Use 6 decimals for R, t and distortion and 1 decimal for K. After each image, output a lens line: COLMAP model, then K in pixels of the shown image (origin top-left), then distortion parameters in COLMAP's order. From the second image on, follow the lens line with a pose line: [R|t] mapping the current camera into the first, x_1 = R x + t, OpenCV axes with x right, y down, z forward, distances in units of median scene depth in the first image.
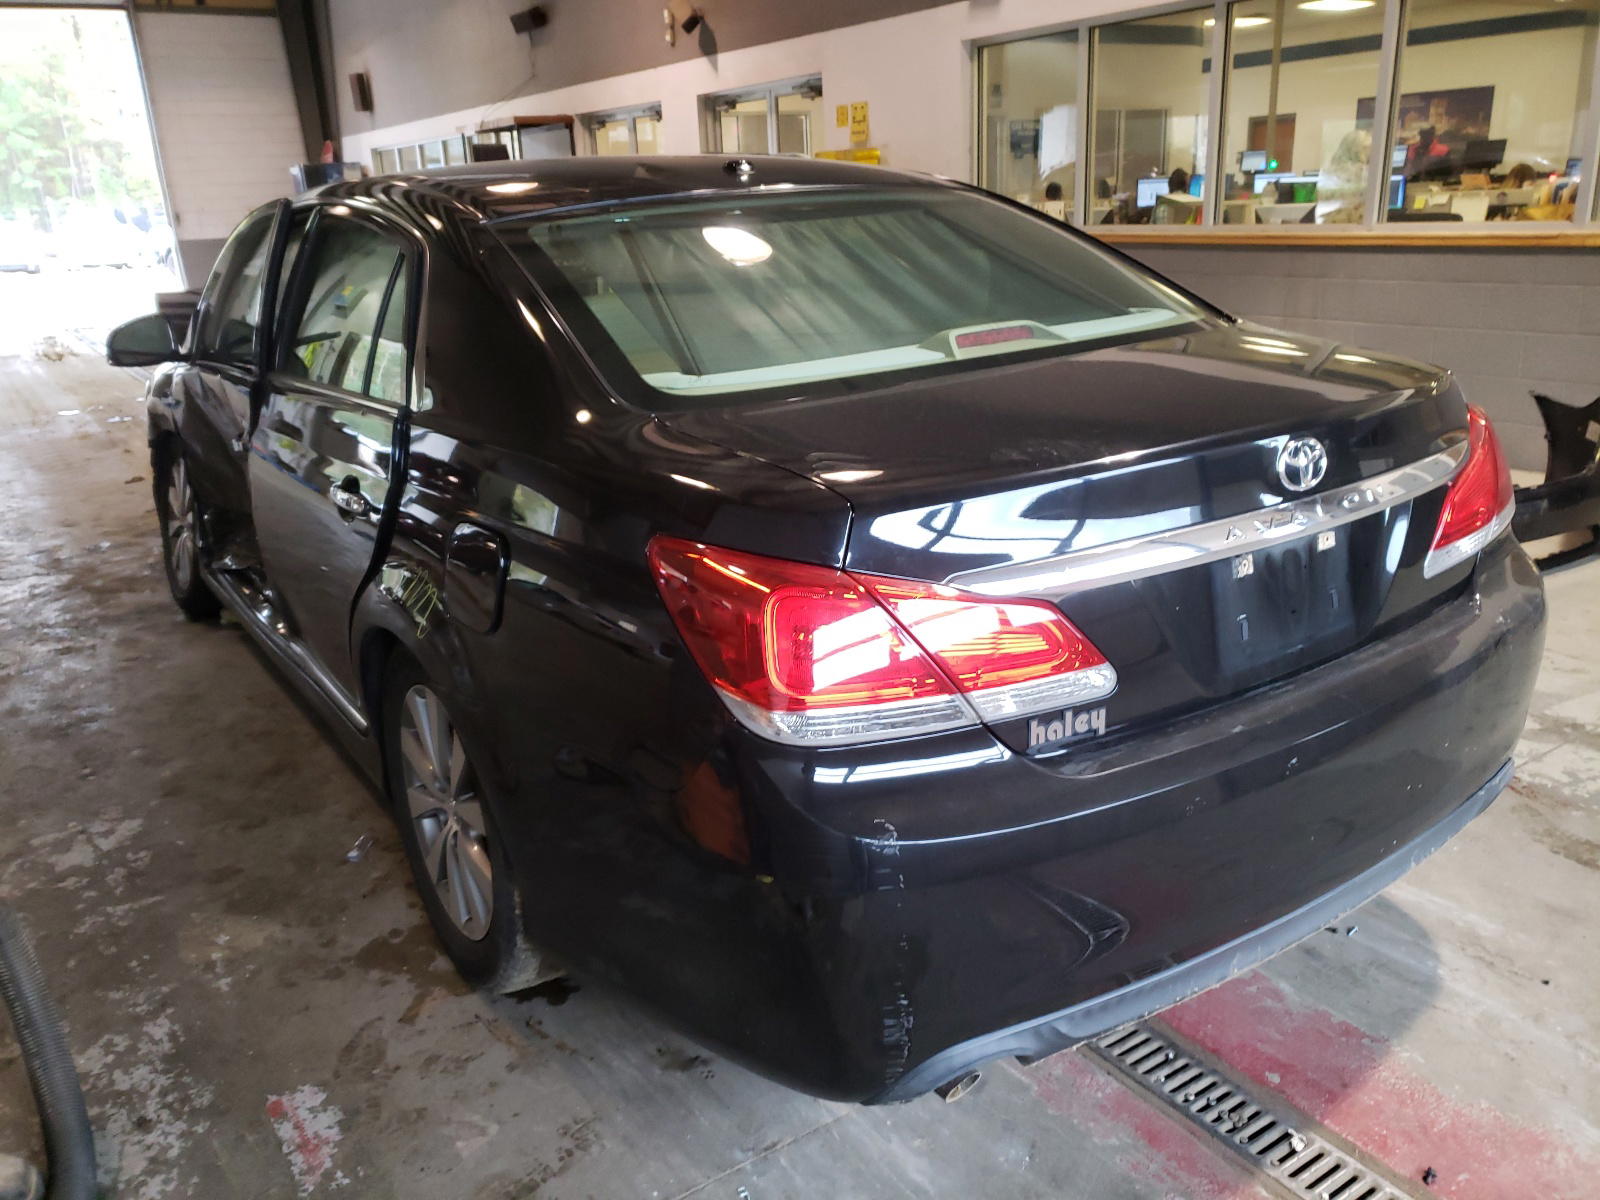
lens RADIAL K [[1241.1, 0, 800.0], [0, 1241.1, 600.0], [0, 0, 1]] dist [0.002377, 0.006669]
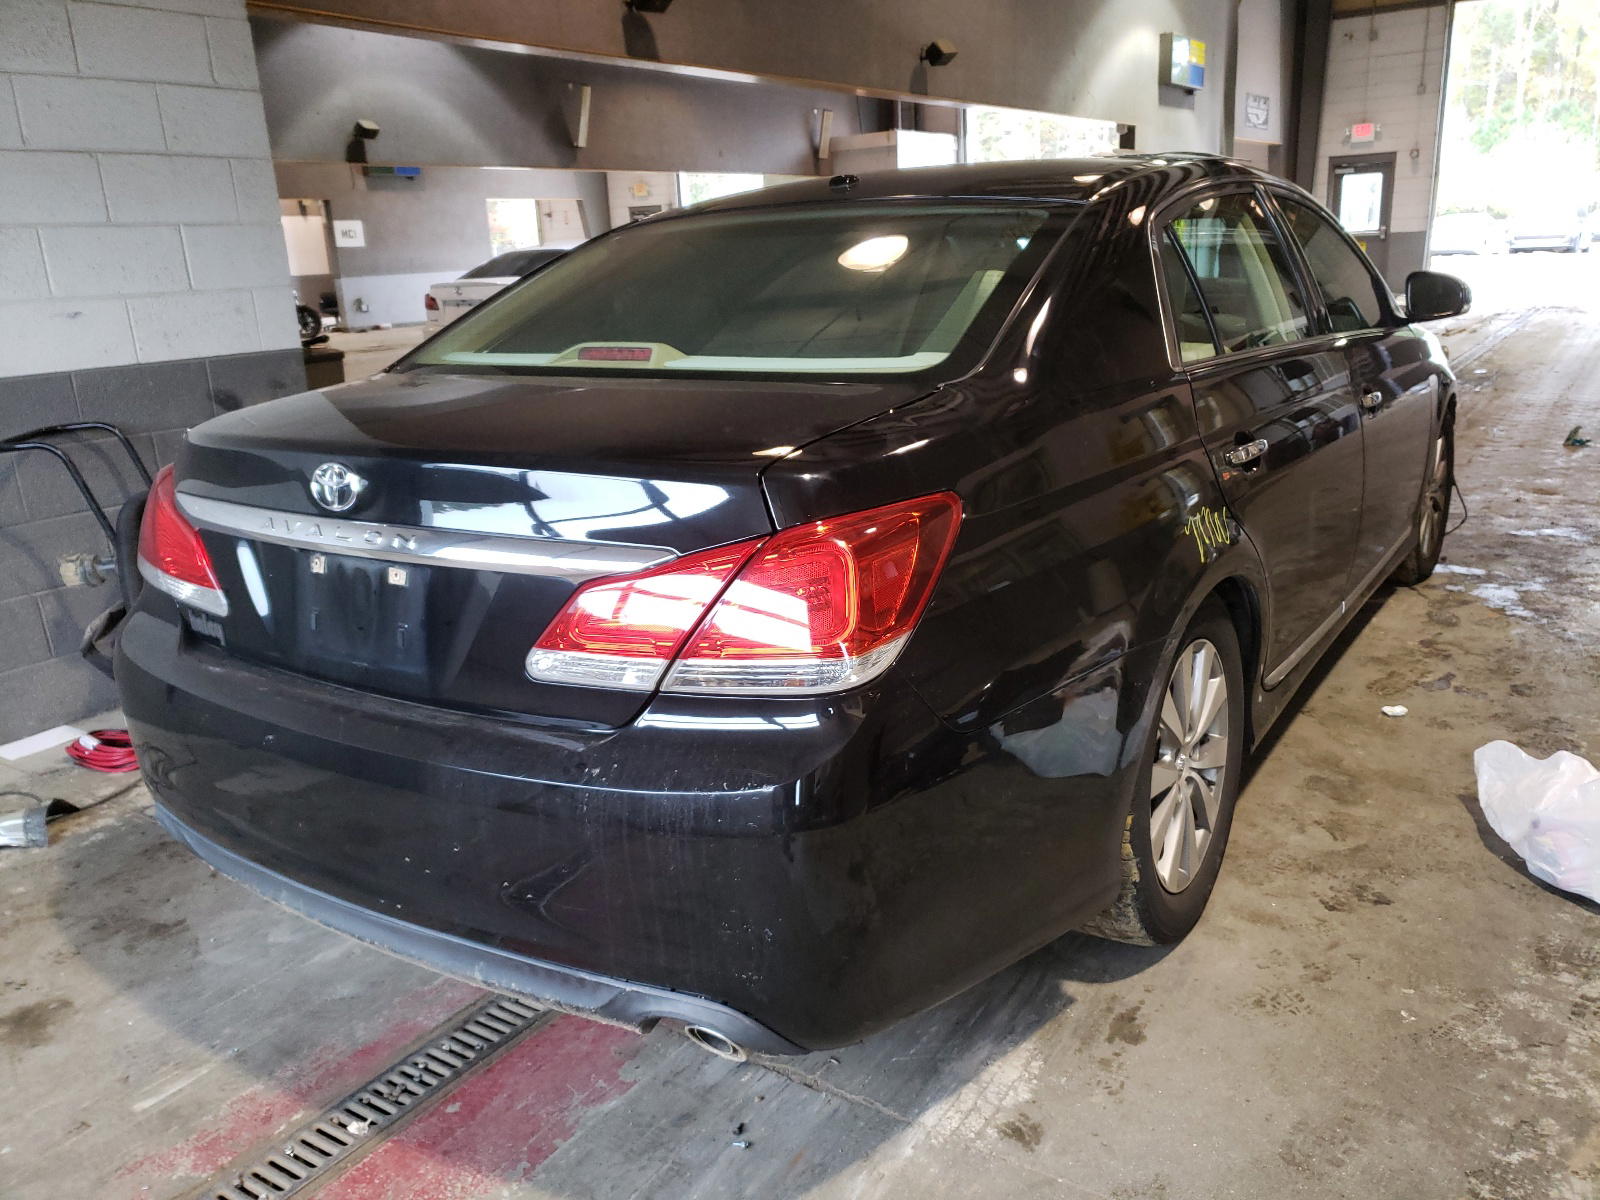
lens RADIAL K [[1241.1, 0, 800.0], [0, 1241.1, 600.0], [0, 0, 1]] dist [0.002377, 0.006669]
pose [[0.406127, 0.290883, -0.866284, 1.409854], [-0.255882, 0.946261, 0.197776, -0.305763], [0.877260, 0.141345, 0.458734, 0.829733]]
